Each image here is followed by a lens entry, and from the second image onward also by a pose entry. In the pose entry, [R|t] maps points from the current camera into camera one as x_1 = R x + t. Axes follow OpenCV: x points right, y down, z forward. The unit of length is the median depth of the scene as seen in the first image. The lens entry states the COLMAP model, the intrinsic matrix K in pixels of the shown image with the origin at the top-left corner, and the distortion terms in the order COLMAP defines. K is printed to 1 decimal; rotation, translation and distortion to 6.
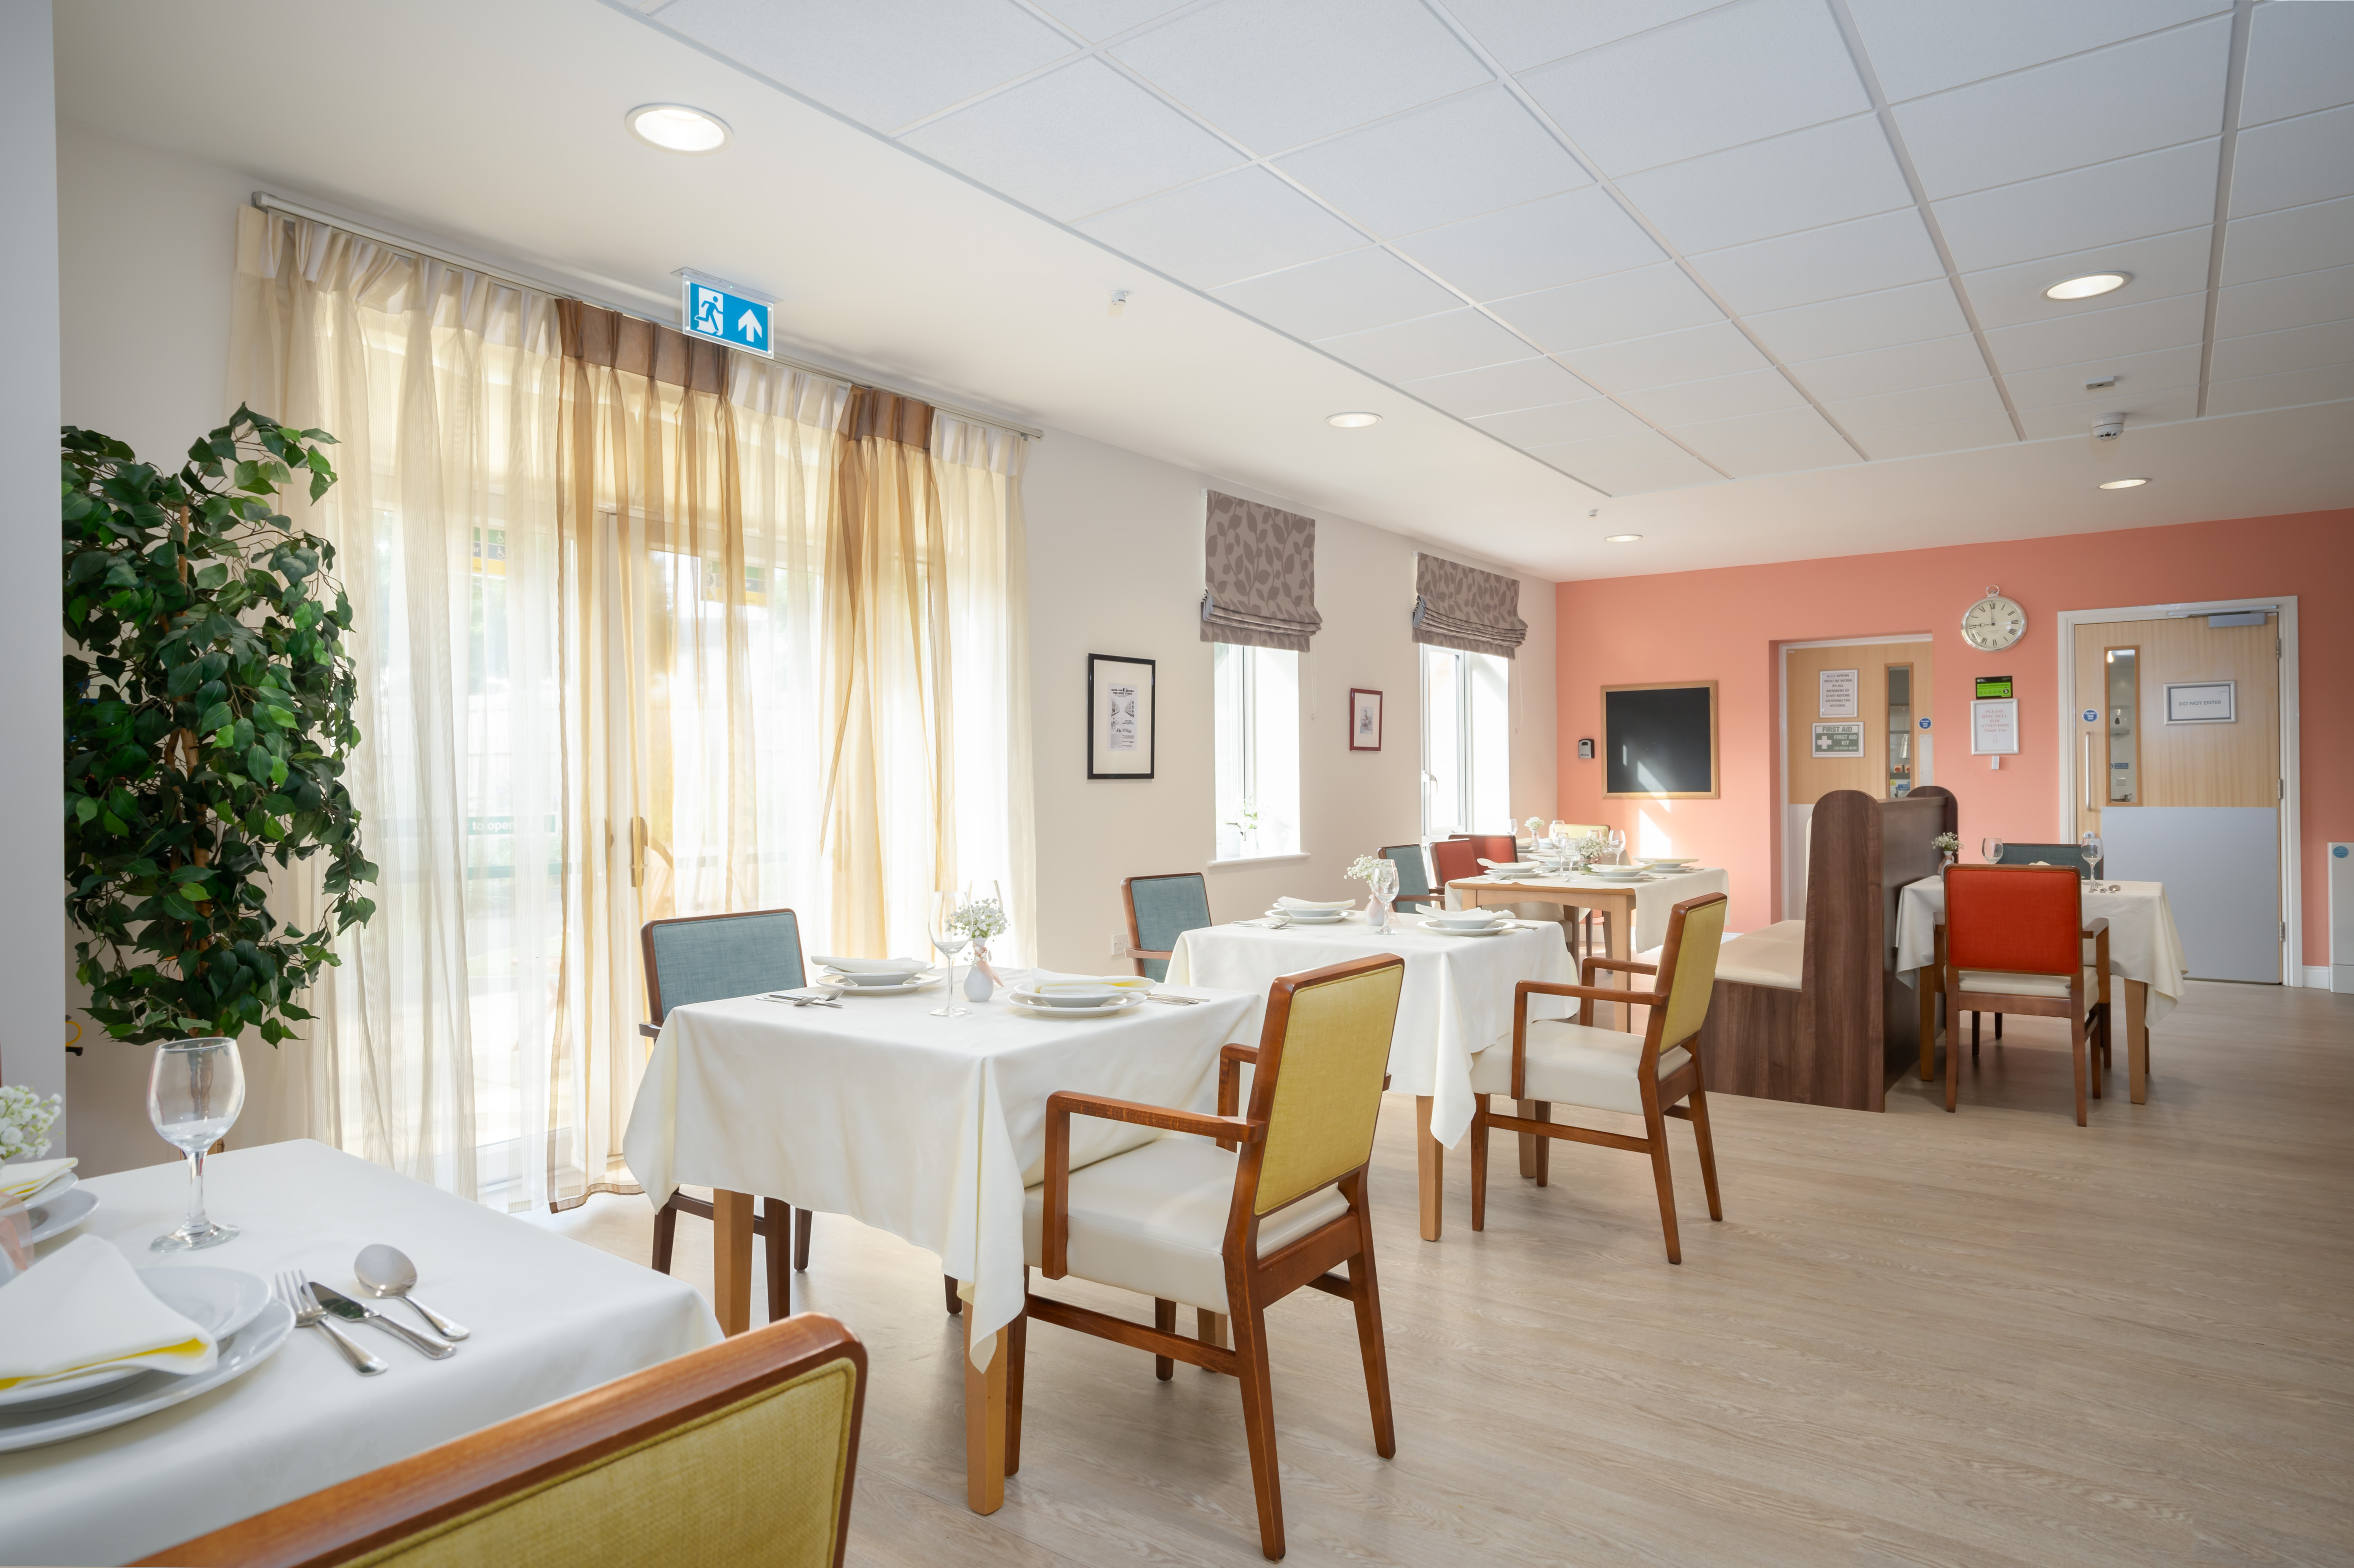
lens RADIAL K [[1349.8, 0, 1185.7], [0, 1349.8, 785.6], [0, 0, 1]] dist [-0.027444, 0.013899]
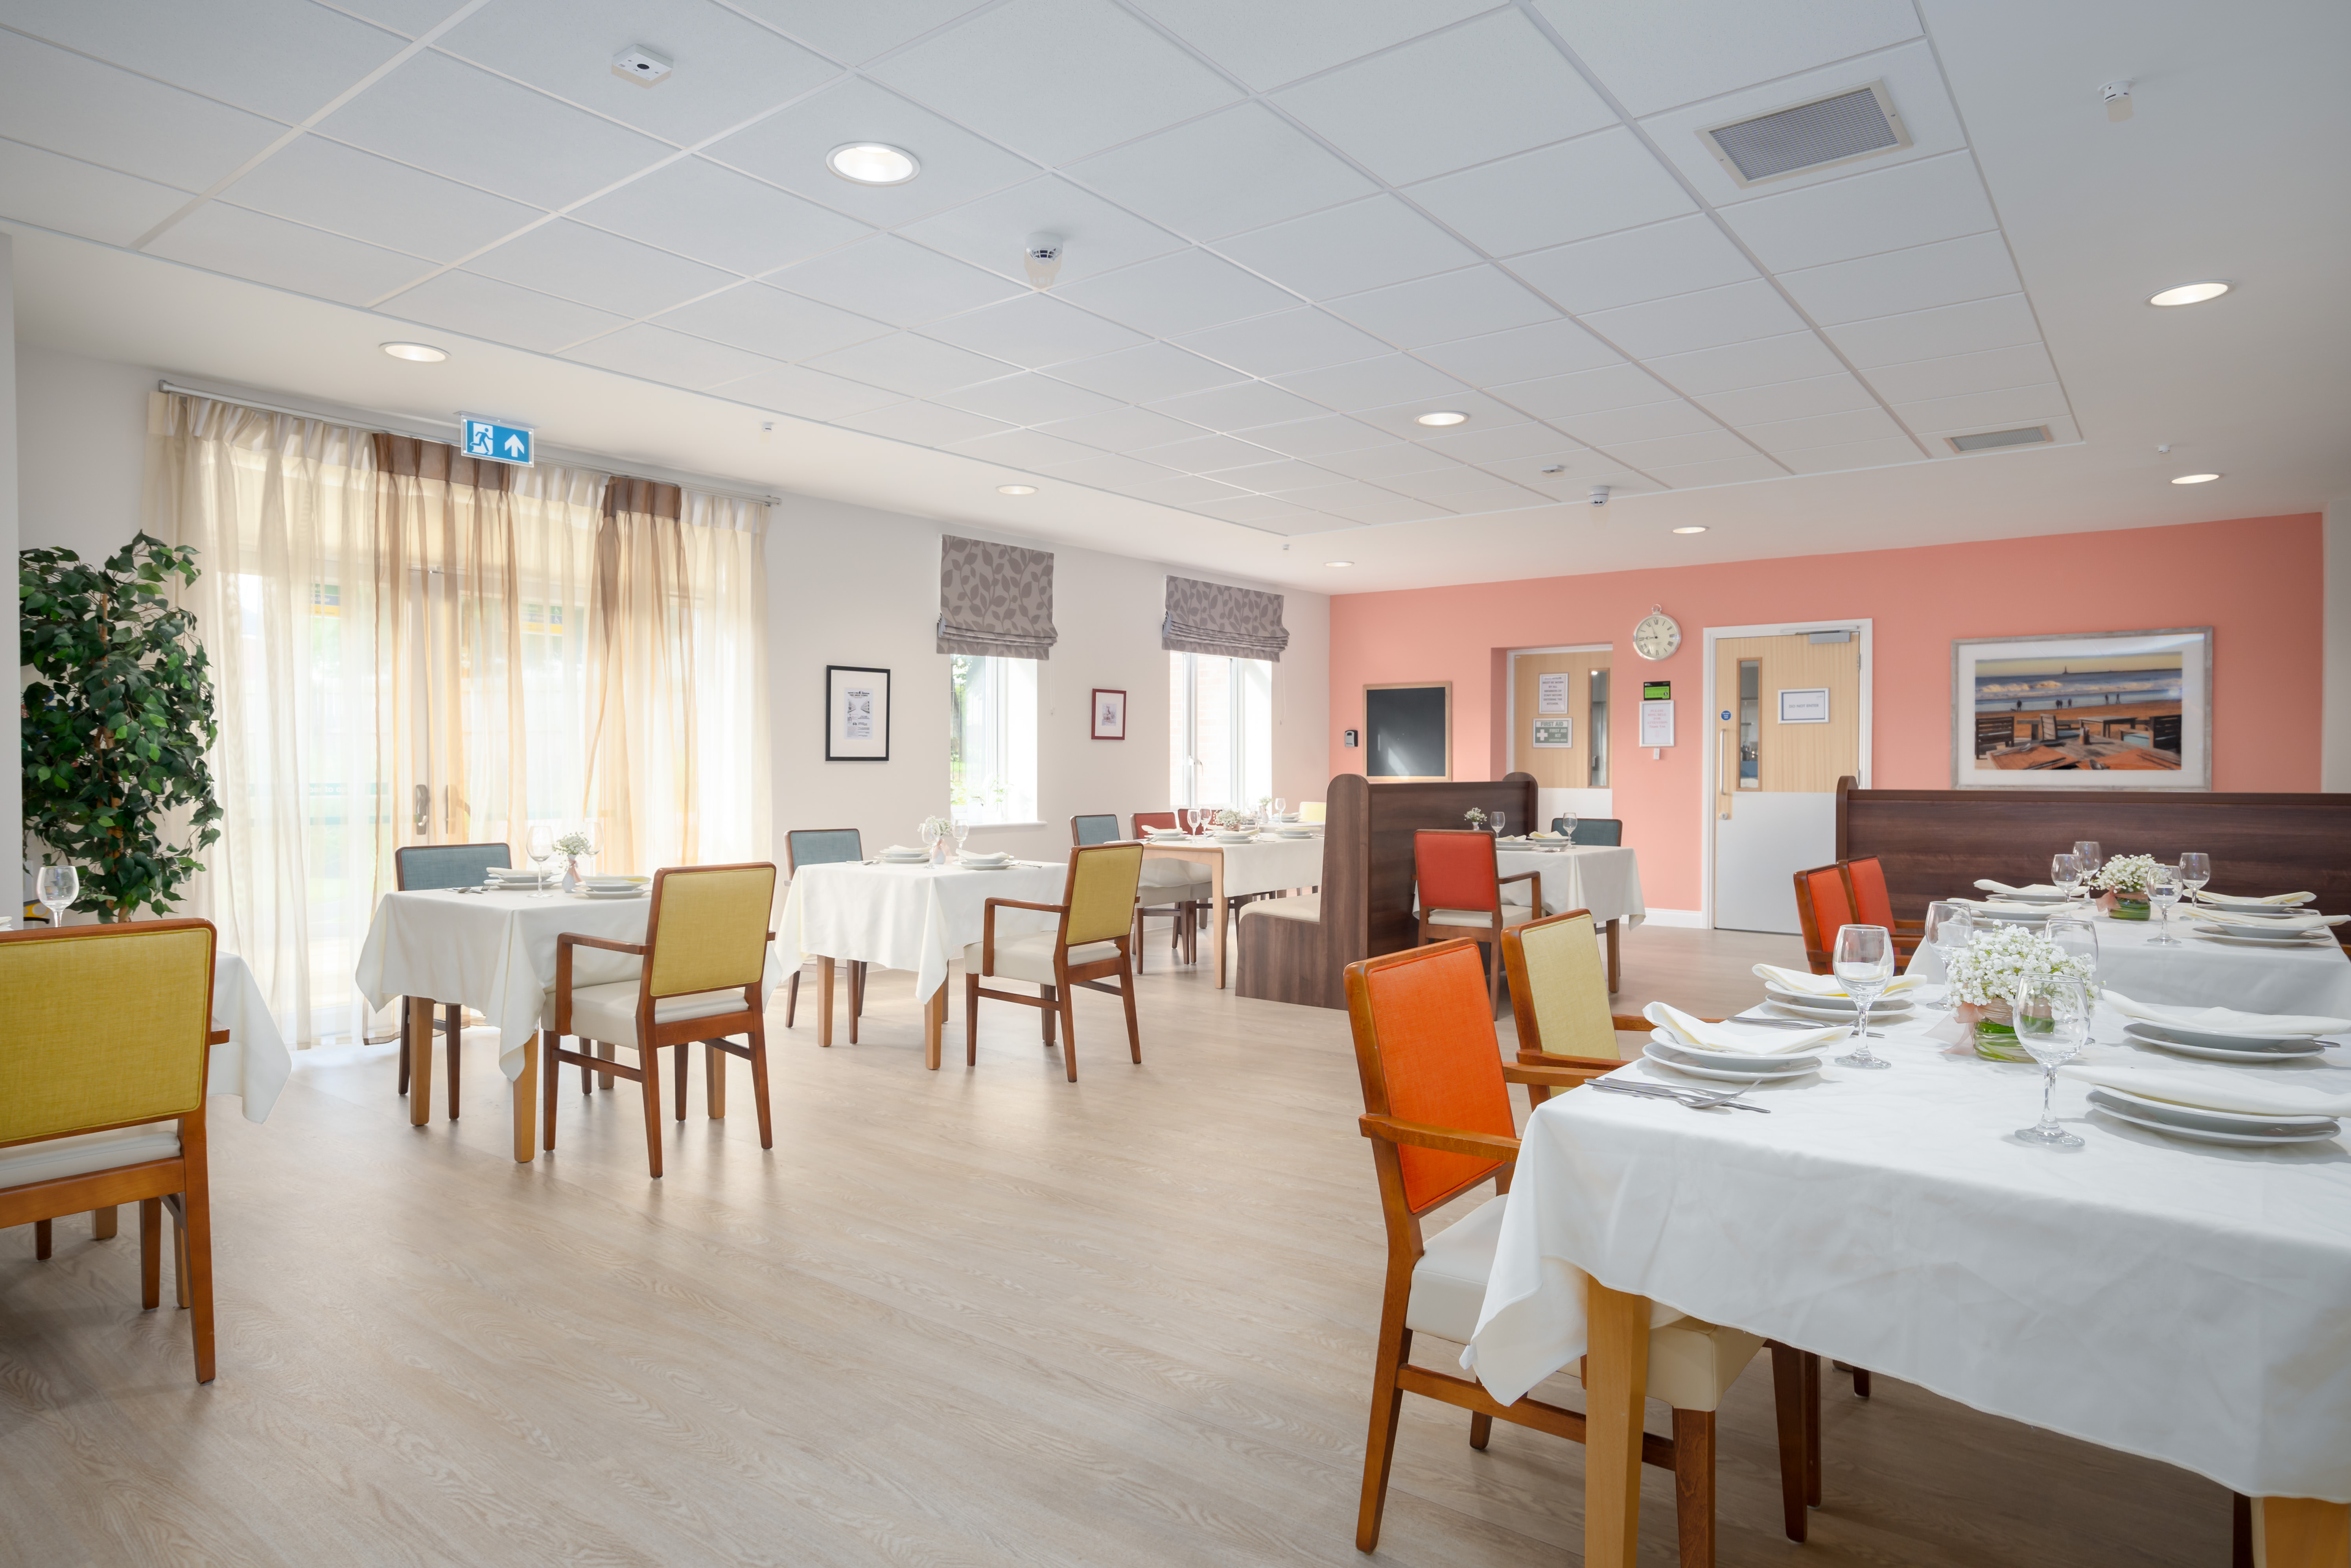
lens RADIAL K [[1348.3, 0, 1179.2], [0, 1348.3, 787.8], [0, 0, 1]] dist [-0.027444, 0.013899]
pose [[0.999776, 0.009339, -0.019018, 0.423103], [-0.009050, 0.999843, 0.015213, -0.001957], [0.019157, -0.015038, 0.999703, -0.434839]]
